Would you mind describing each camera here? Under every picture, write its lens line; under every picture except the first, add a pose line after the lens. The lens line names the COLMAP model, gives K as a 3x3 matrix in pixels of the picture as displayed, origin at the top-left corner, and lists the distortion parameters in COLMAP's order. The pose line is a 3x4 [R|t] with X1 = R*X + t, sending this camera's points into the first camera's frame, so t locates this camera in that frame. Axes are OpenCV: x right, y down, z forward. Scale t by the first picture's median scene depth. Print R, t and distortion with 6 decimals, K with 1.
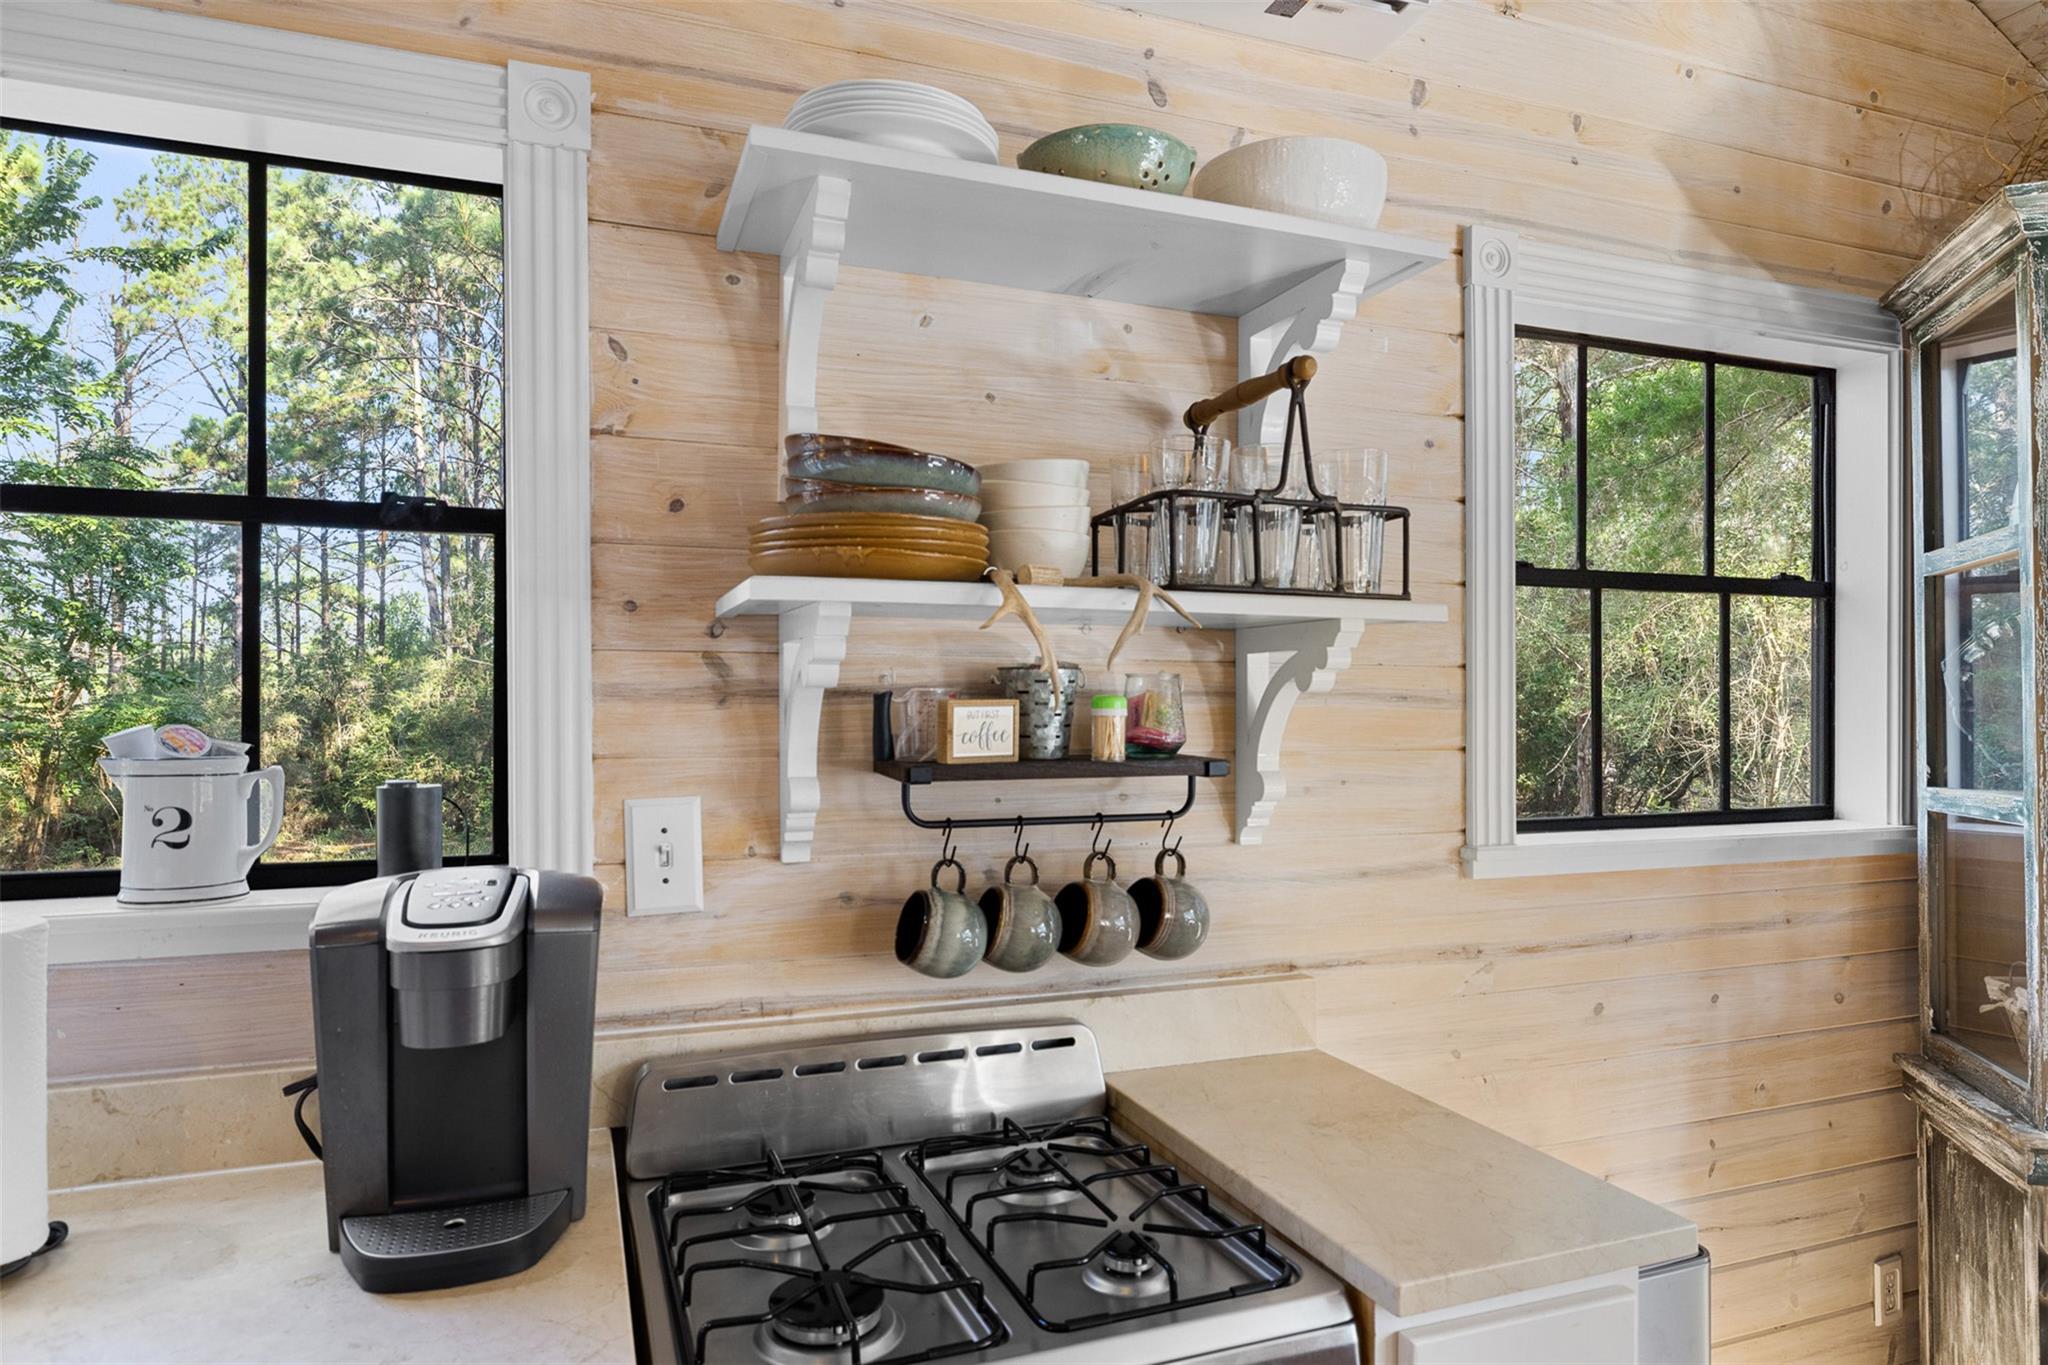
lens RADIAL K [[1190.6, 0, 1038.7], [0, 1190.6, 694.4], [0, 0, 1]] dist [0.001081, 0.002032]
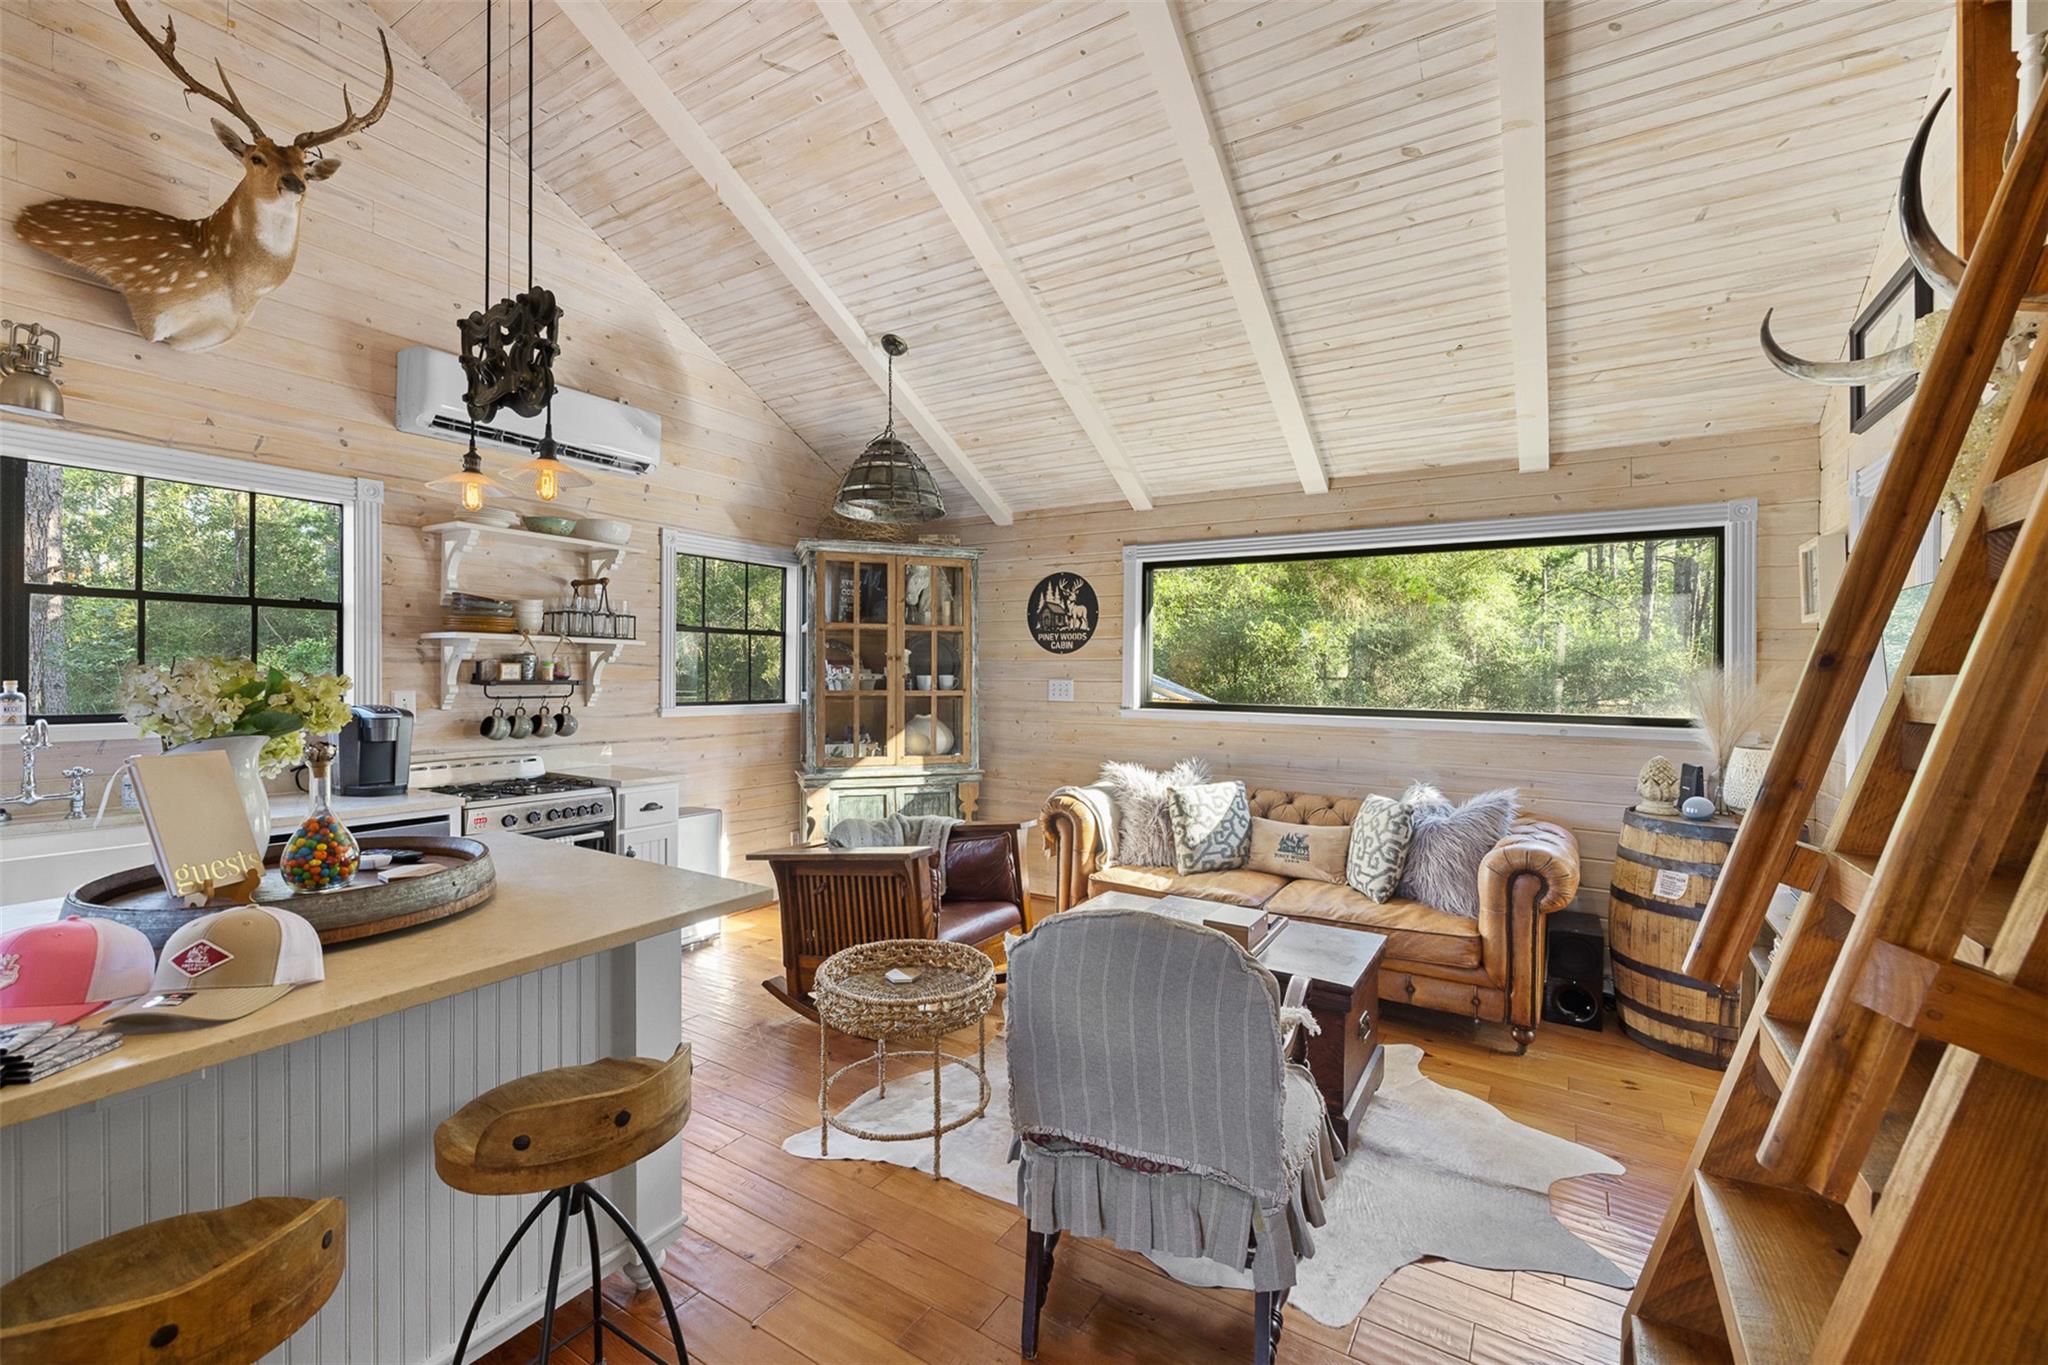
lens RADIAL K [[887.8, 0, 1014.3], [0, 887.8, 673.7], [0, 0, 1]] dist [-0.001394, -0.000274]
pose [[0.819175, 0.005696, 0.573515, -0.318006], [-0.009497, 0.999948, 0.003635, 0.010652], [-0.573464, -0.008424, 0.819187, -1.967605]]
